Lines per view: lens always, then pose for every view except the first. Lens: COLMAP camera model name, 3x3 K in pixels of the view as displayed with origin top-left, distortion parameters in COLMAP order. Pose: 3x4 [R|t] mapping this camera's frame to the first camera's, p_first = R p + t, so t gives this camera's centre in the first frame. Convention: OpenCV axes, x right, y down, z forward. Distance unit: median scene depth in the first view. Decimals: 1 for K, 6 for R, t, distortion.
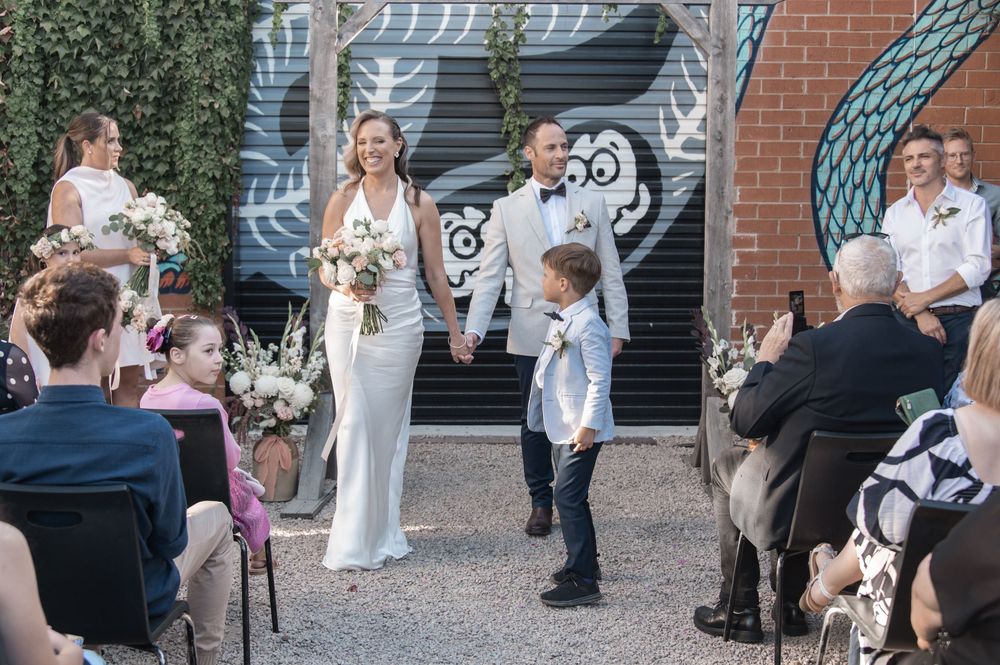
lens RADIAL K [[1416.3, 0, 500.0], [0, 1416.3, 332.5], [0, 0, 1]] dist [-0.023624, -0.006414]
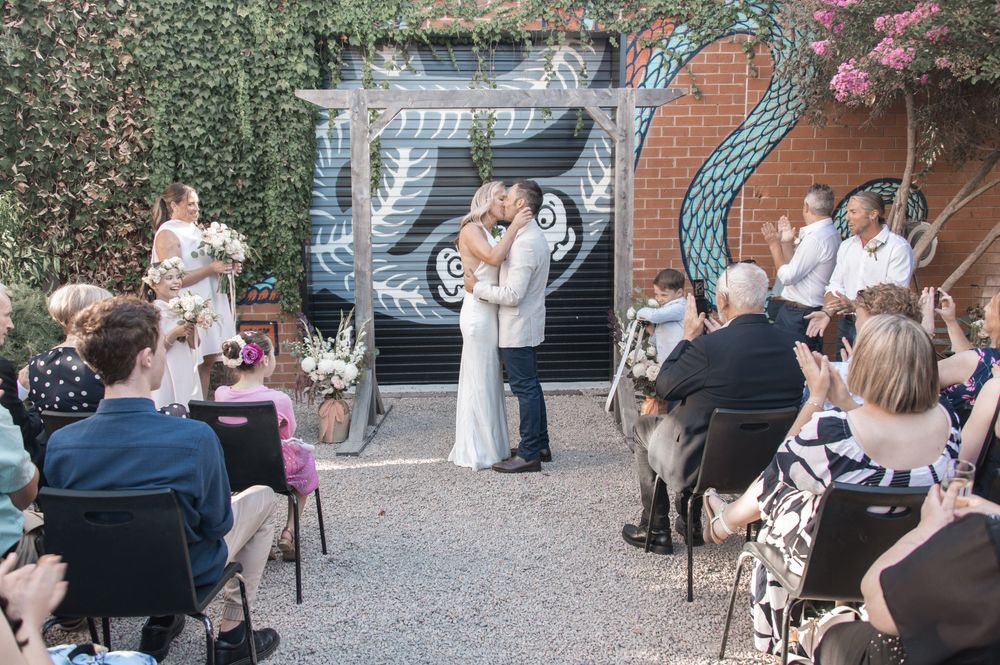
lens RADIAL K [[790.9, 0, 500.0], [0, 790.9, 332.5], [0, 0, 1]] dist [0.038098, -0.003615]
pose [[0.999527, -0.017937, 0.024997, -0.001099], [0.017301, 0.999527, 0.025442, -0.013827], [-0.025441, -0.024997, 0.999364, 0.133779]]
